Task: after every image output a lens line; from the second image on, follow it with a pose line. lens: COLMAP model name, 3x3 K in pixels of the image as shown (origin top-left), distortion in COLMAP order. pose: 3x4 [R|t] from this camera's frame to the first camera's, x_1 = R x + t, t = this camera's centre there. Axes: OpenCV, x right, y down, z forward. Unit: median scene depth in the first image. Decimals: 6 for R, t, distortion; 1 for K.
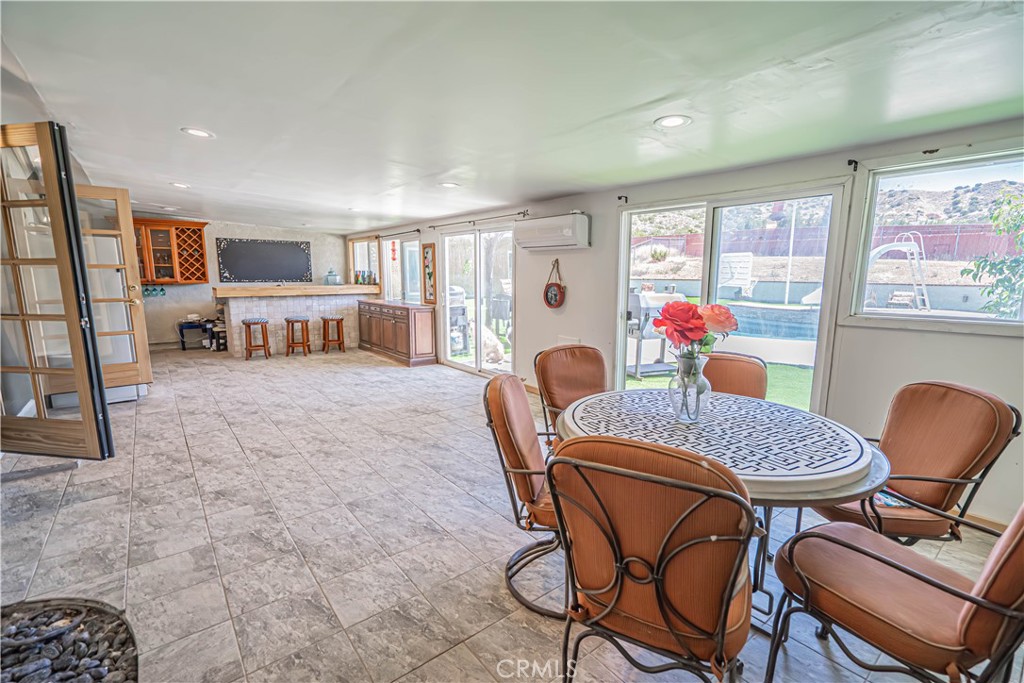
lens RADIAL K [[462.0, 0, 512.6], [0, 462.0, 345.6], [0, 0, 1]] dist [-0.007188, 0.004121]
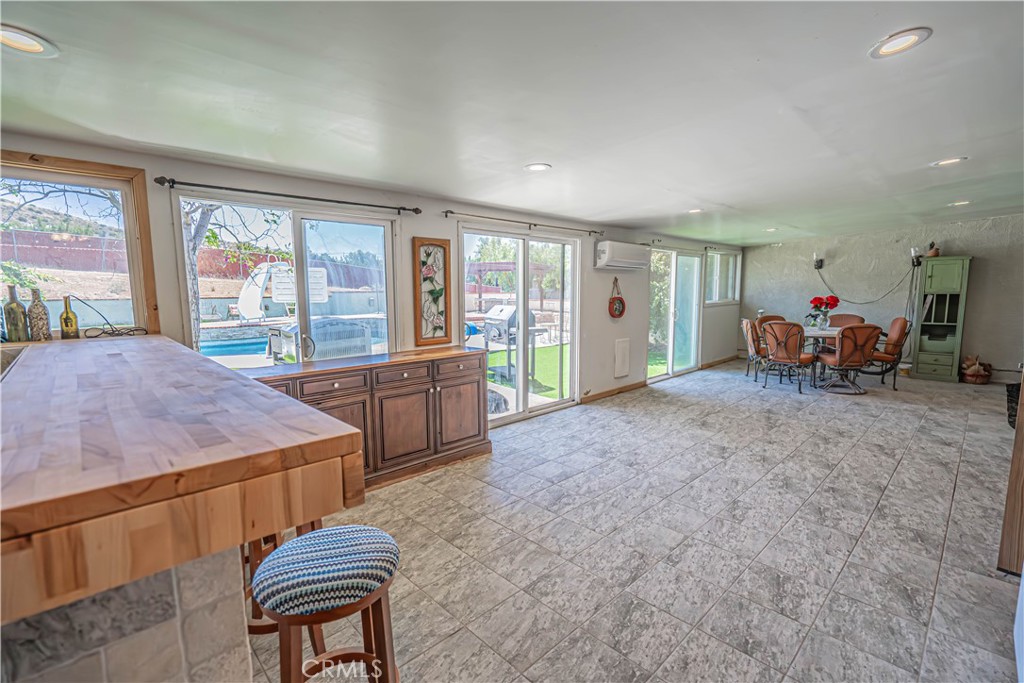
lens RADIAL K [[459.8, 0, 514.5], [0, 459.8, 346.5], [0, 0, 1]] dist [-0.003857, 0.000828]
pose [[-0.097828, -0.126656, 0.987111, -0.695815], [0.159831, 0.976994, 0.141198, -0.142741], [-0.982285, 0.171584, -0.075333, 0.884168]]
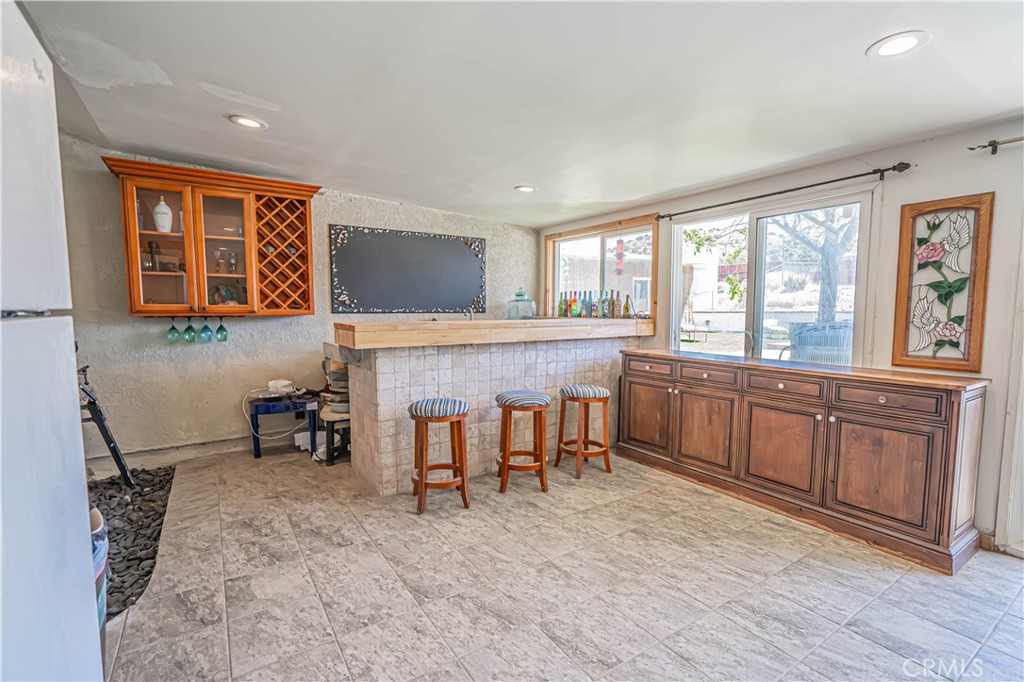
lens RADIAL K [[462.0, 0, 512.6], [0, 462.0, 345.1], [0, 0, 1]] dist [-0.007188, 0.004121]
pose [[0.996623, 0.002557, -0.082078, -0.441457], [-0.008708, 0.997170, -0.074669, -0.074839], [0.081655, 0.075131, 0.993825, 0.579439]]
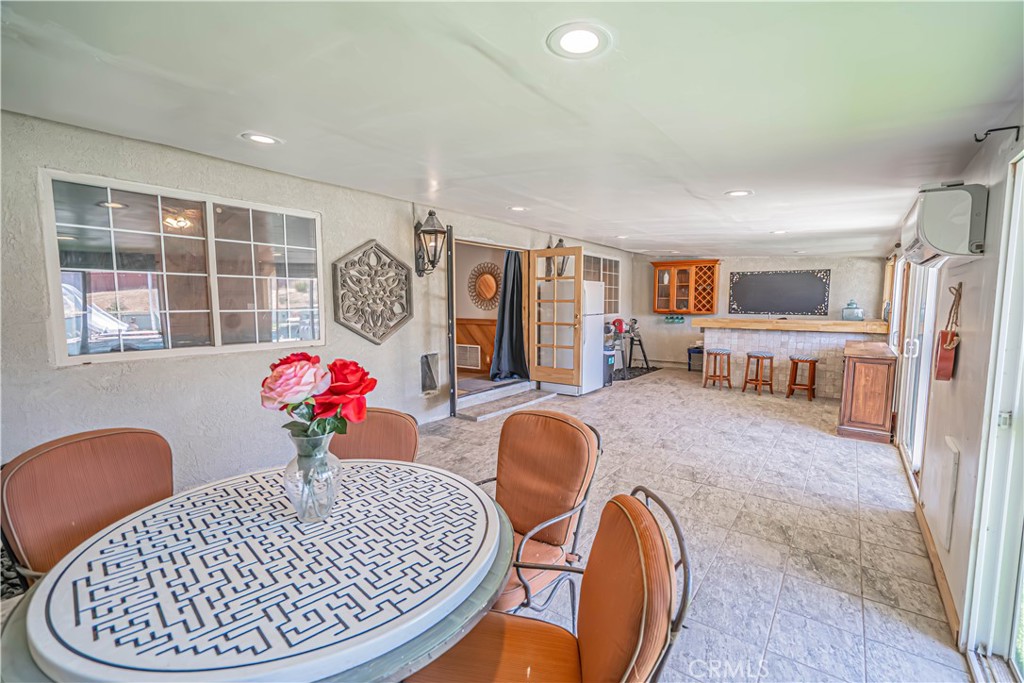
lens RADIAL K [[459.3, 0, 513.8], [0, 459.3, 345.0], [0, 0, 1]] dist [-0.008509, 0.003767]
pose [[0.266948, 0.088971, -0.959595, 0.285130], [-0.149796, 0.987458, 0.049883, -0.048163], [0.951998, 0.130427, 0.276927, 0.266920]]
